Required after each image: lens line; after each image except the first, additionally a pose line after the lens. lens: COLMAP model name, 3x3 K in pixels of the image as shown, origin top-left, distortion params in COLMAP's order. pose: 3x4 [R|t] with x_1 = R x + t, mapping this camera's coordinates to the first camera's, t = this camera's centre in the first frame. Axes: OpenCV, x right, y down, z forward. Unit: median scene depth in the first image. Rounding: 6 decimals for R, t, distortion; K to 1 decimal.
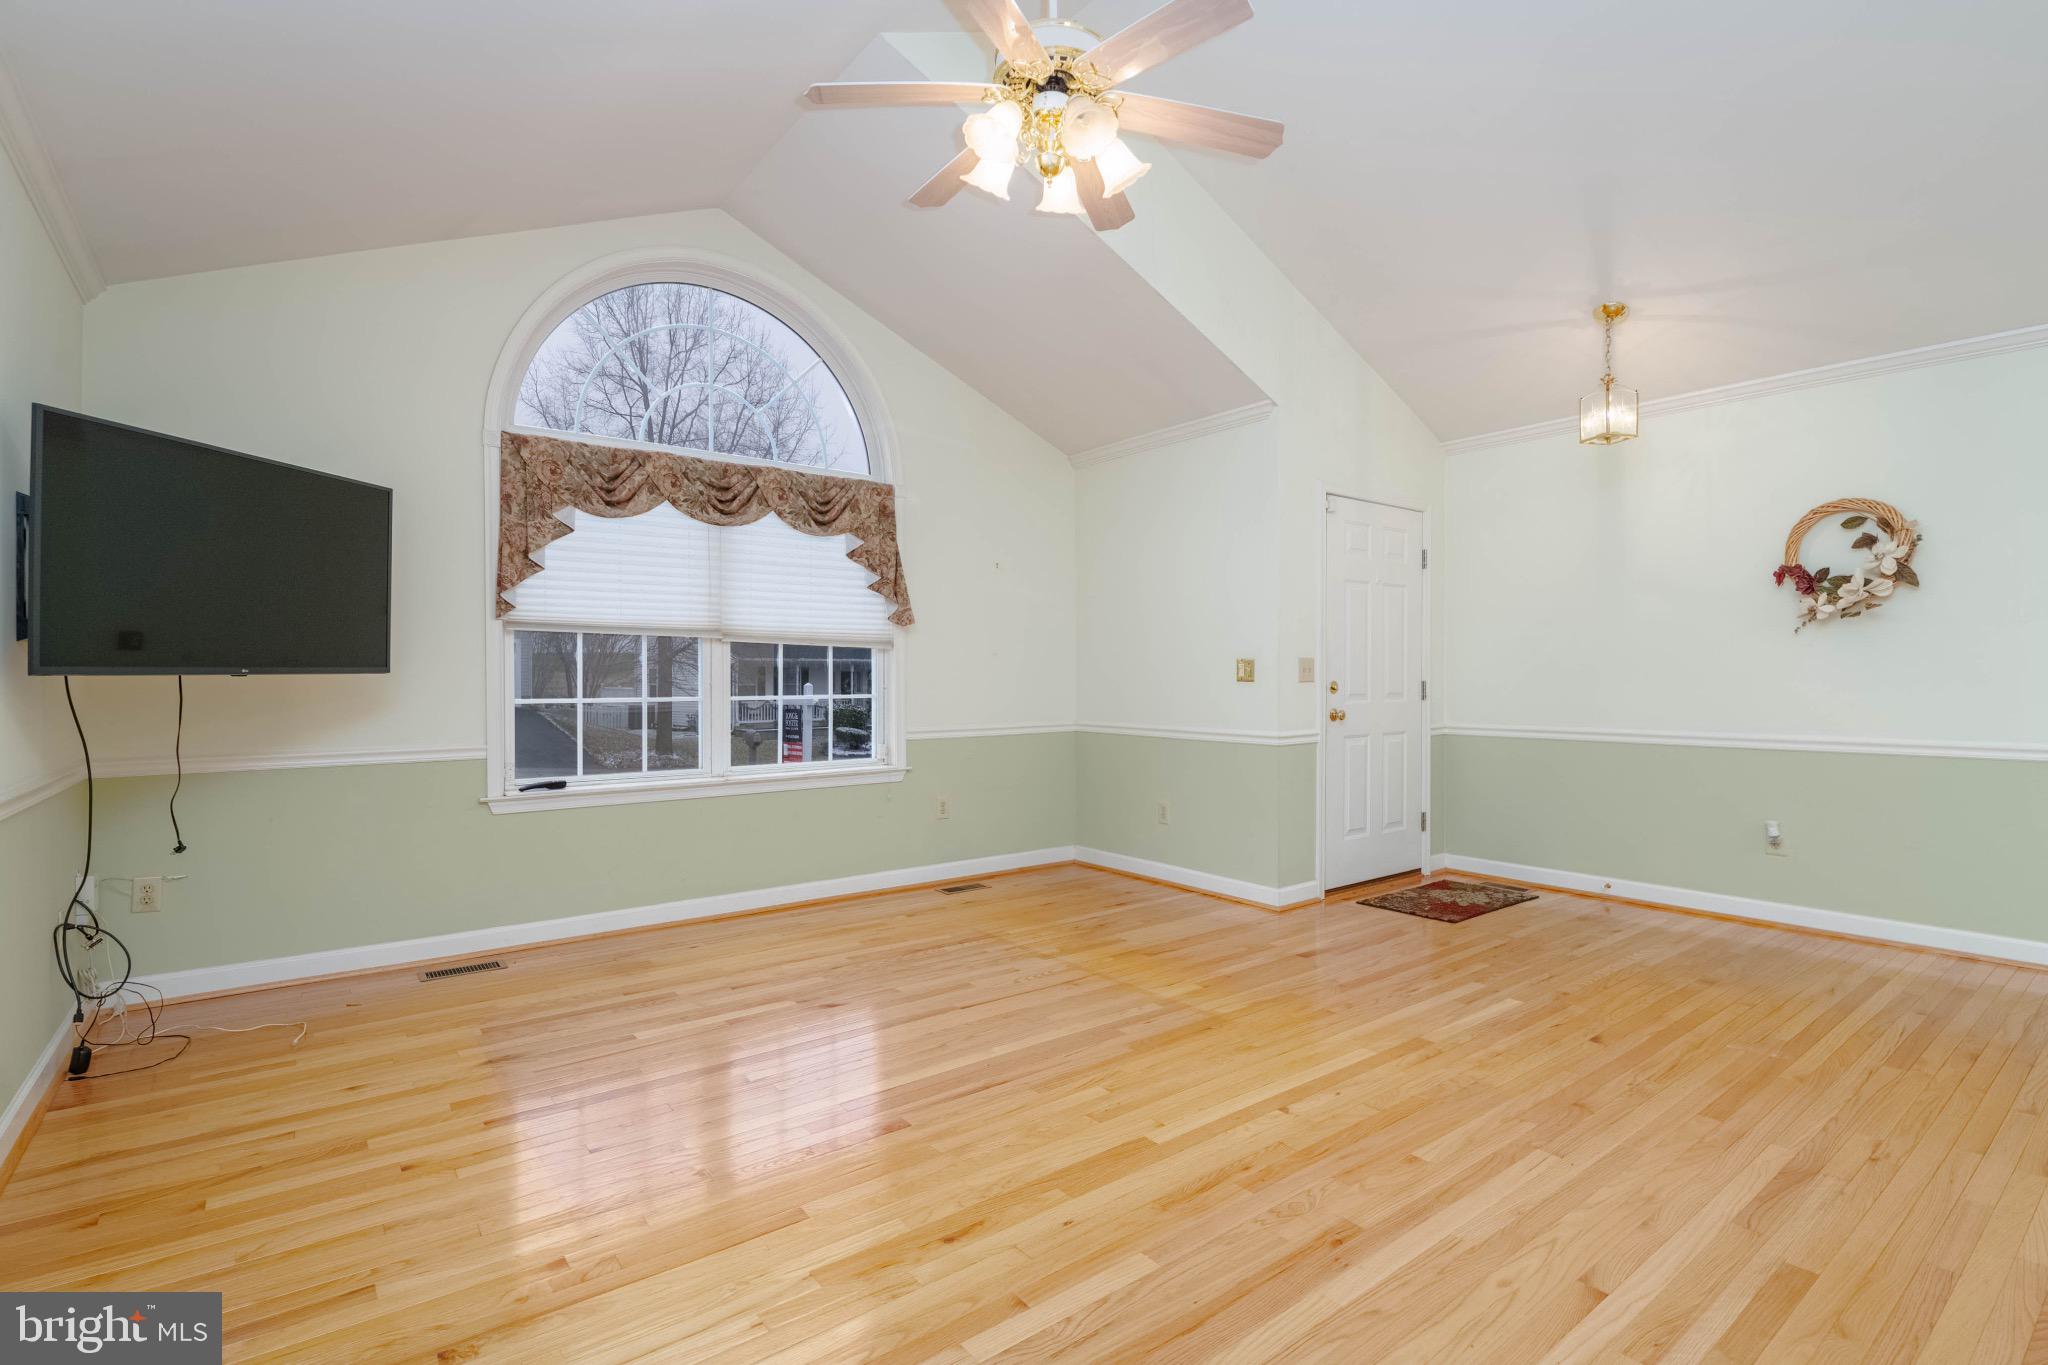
lens RADIAL K [[967.5, 0, 1037.0], [0, 967.5, 676.5], [0, 0, 1]] dist [0.000781, -0.010429]
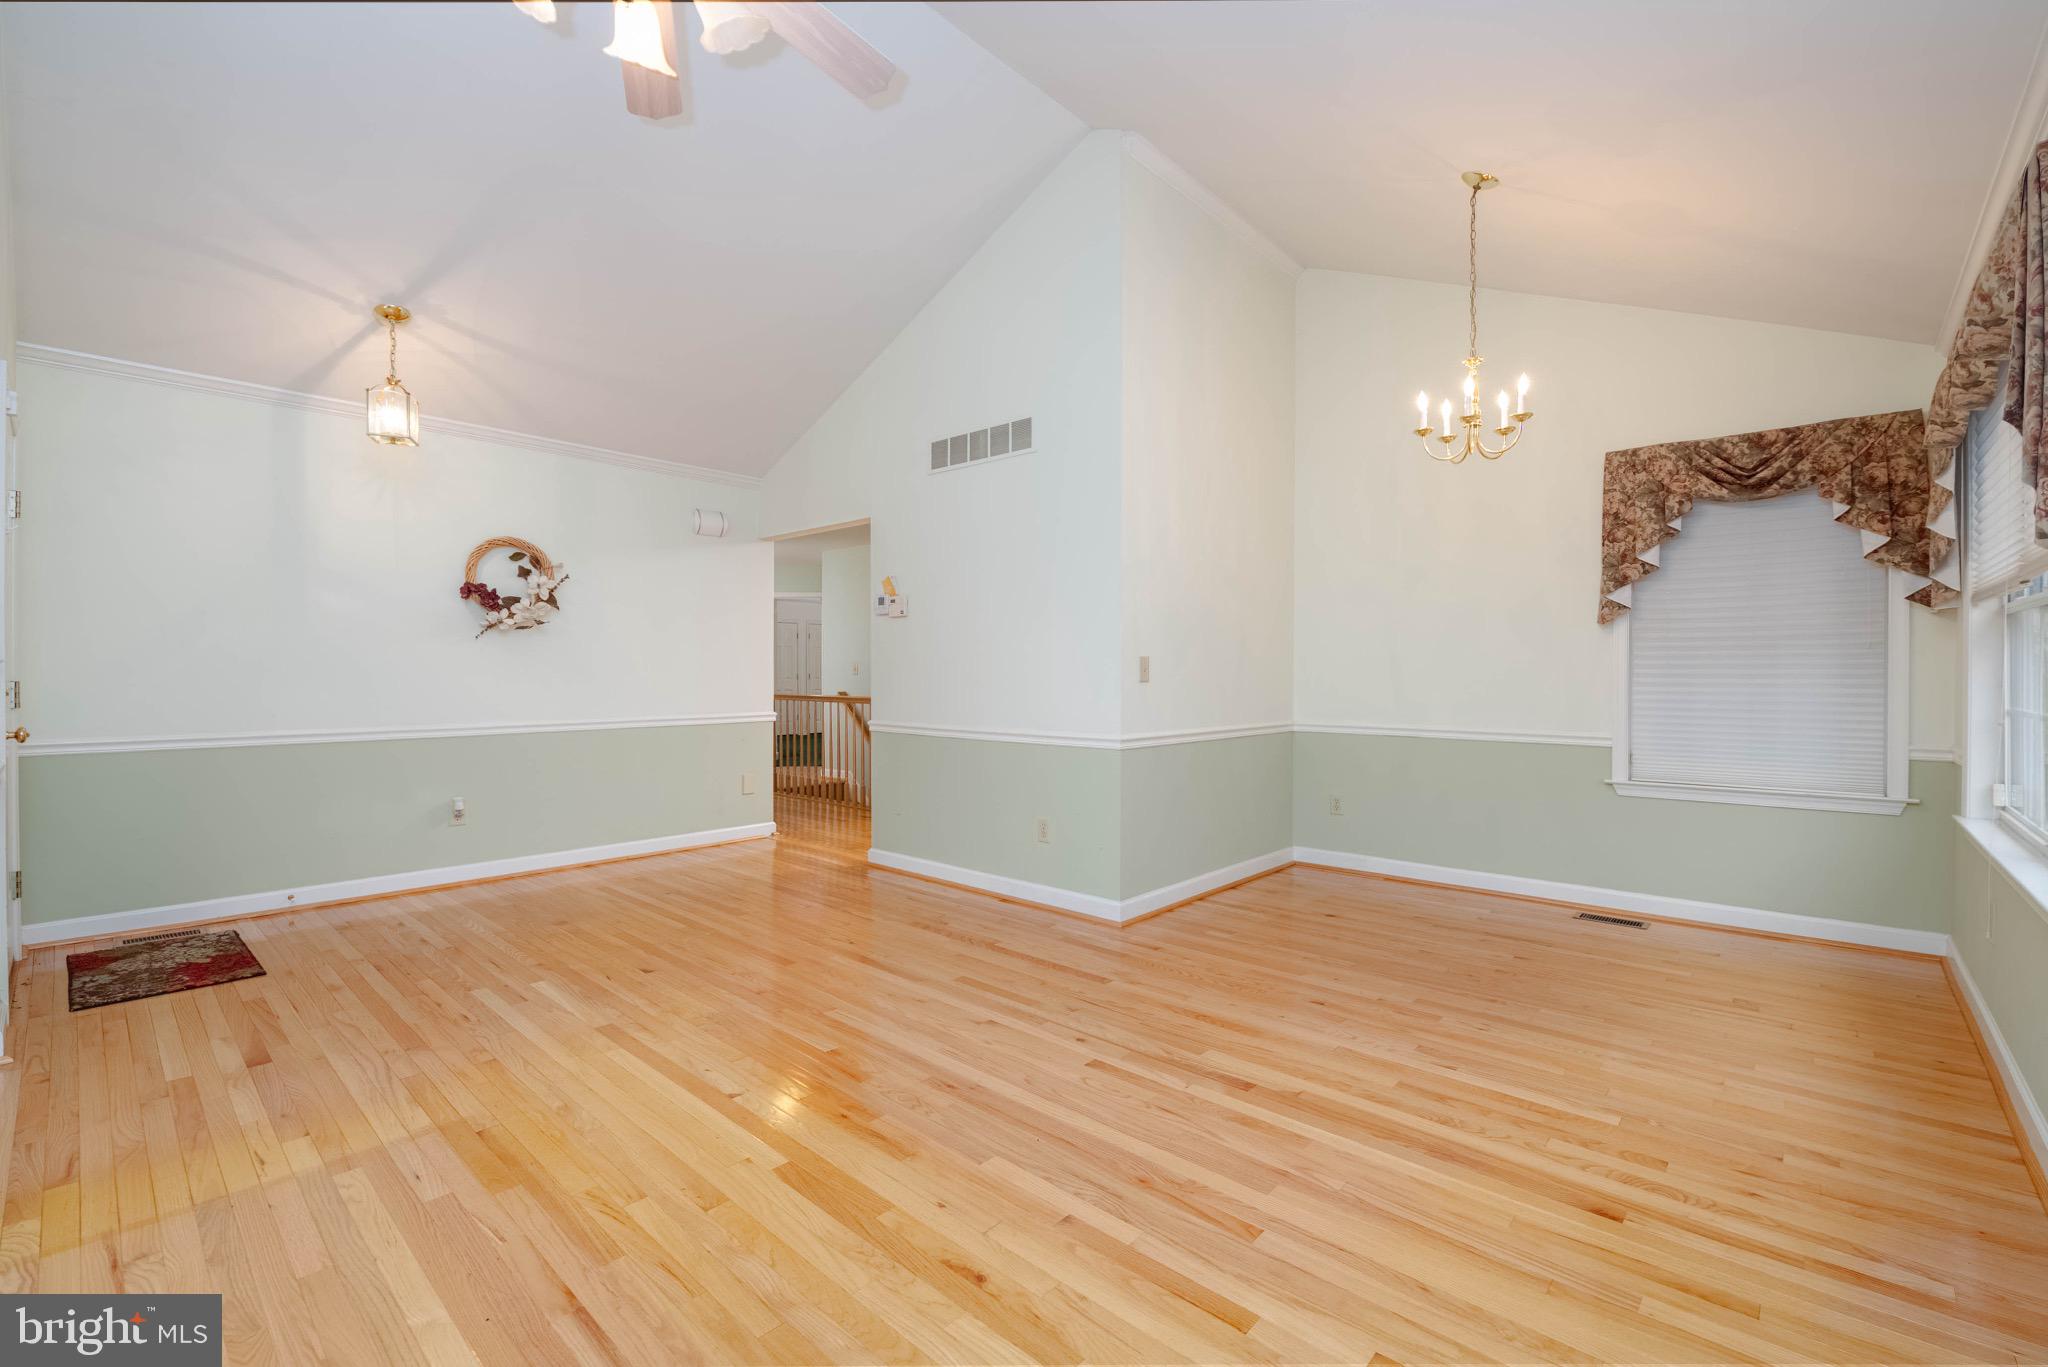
lens RADIAL K [[869.2, 0, 1037.8], [0, 869.2, 679.9], [0, 0, 1]] dist [0.001704, -0.009520]
pose [[-0.179358, -0.007134, 0.983758, -0.425686], [-0.000929, 0.999974, 0.007082, -0.002036], [-0.983784, 0.000356, -0.179360, 0.504268]]
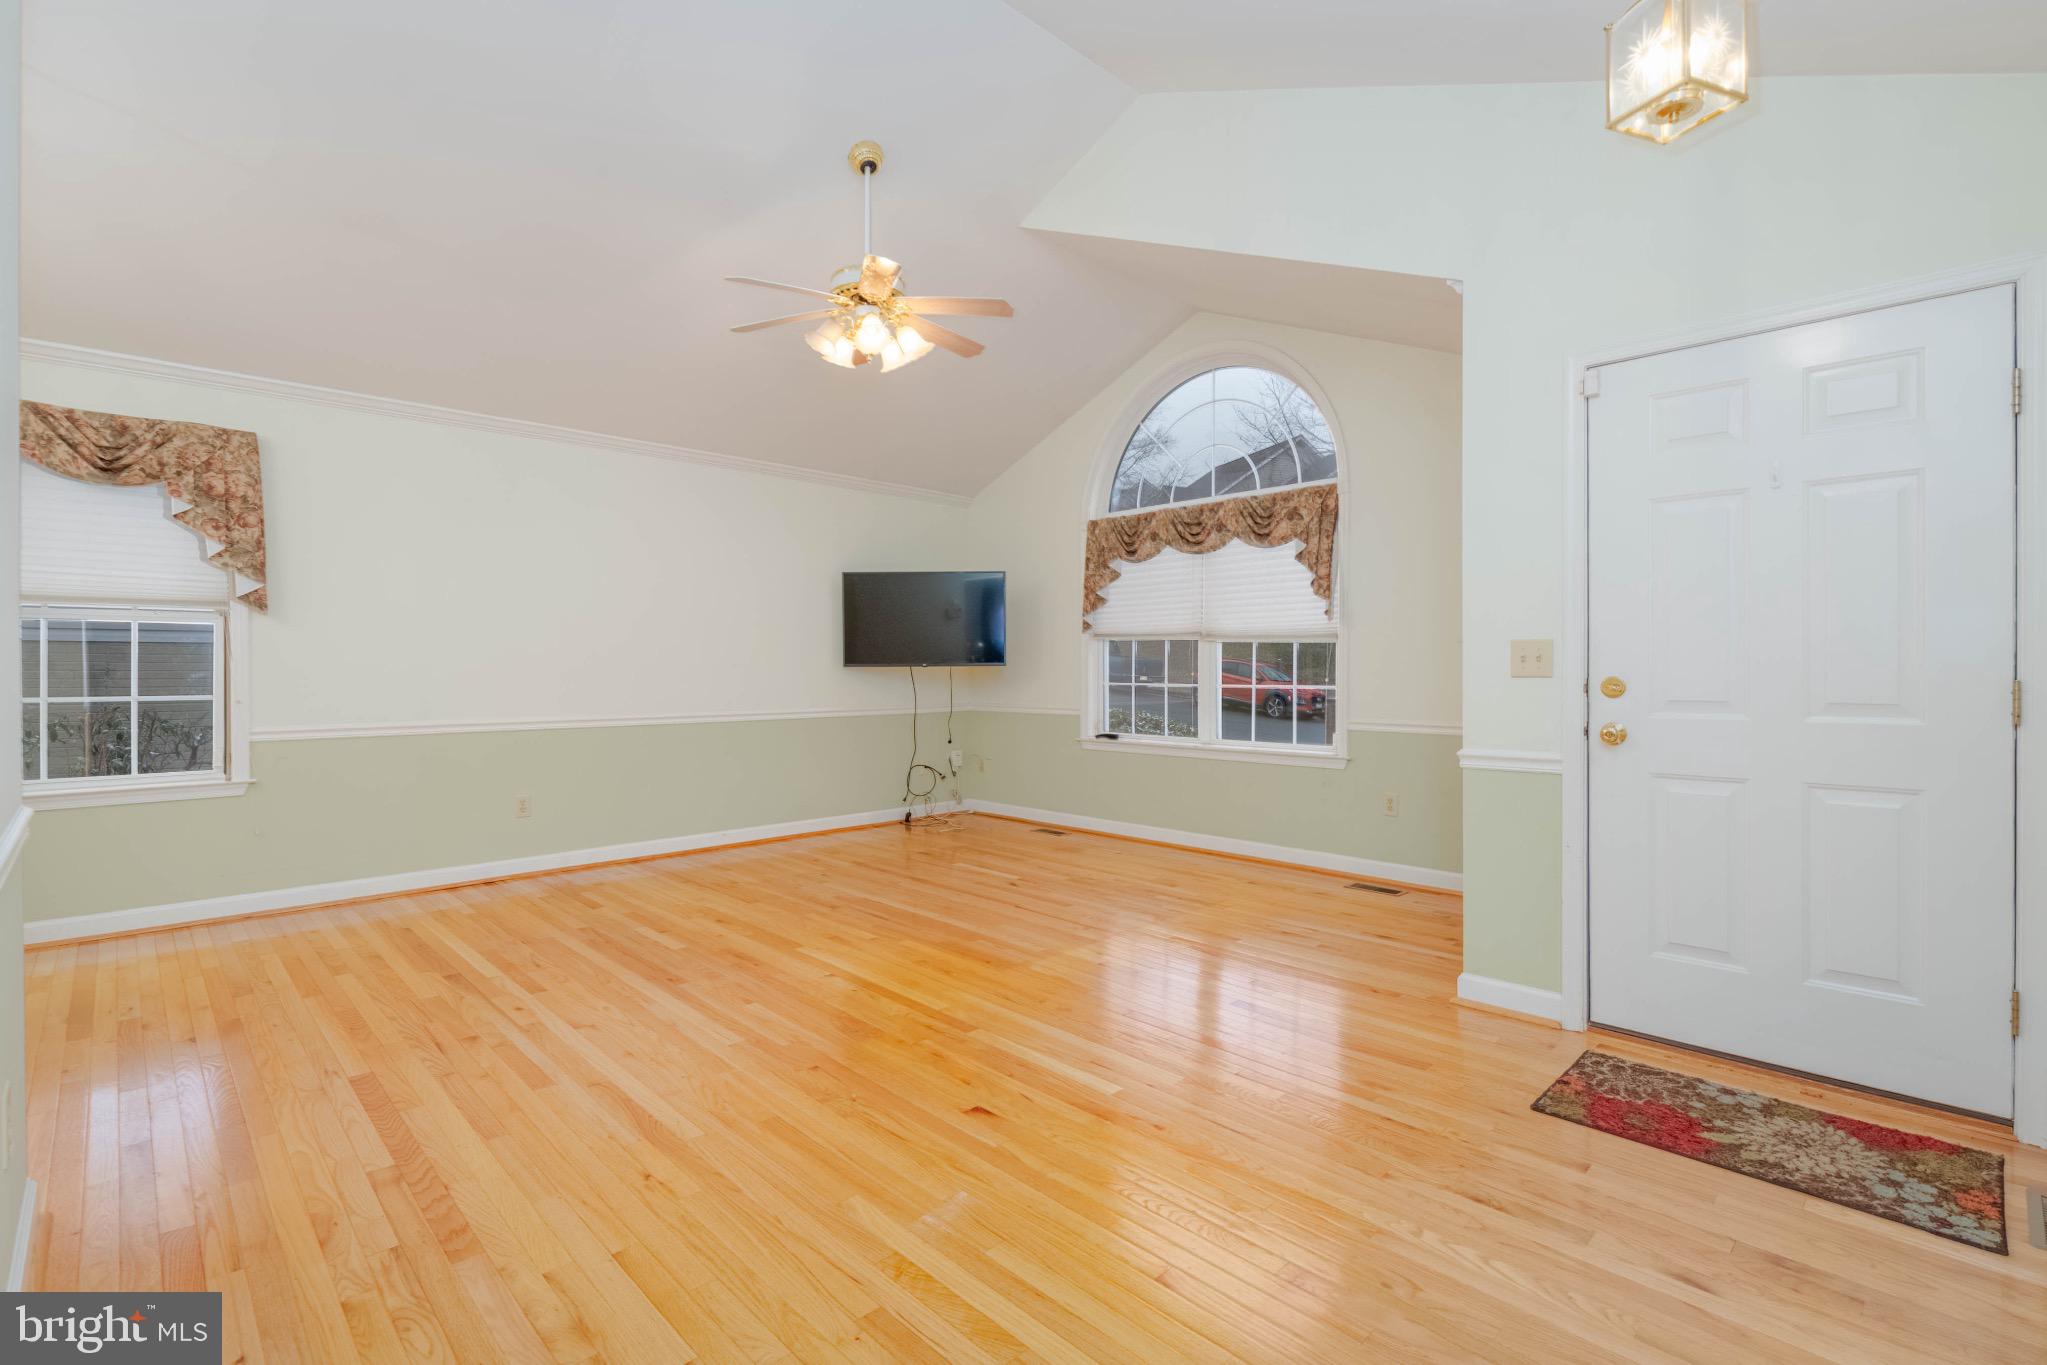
lens RADIAL K [[931.0, 0, 1030.0], [0, 931.0, 674.4], [0, 0, 1]] dist [-0.000445, -0.000718]
pose [[0.110380, 0.008316, -0.993855, 0.974942], [0.000386, 0.999965, 0.008410, -0.001973], [0.993889, -0.001312, 0.110372, 0.679223]]
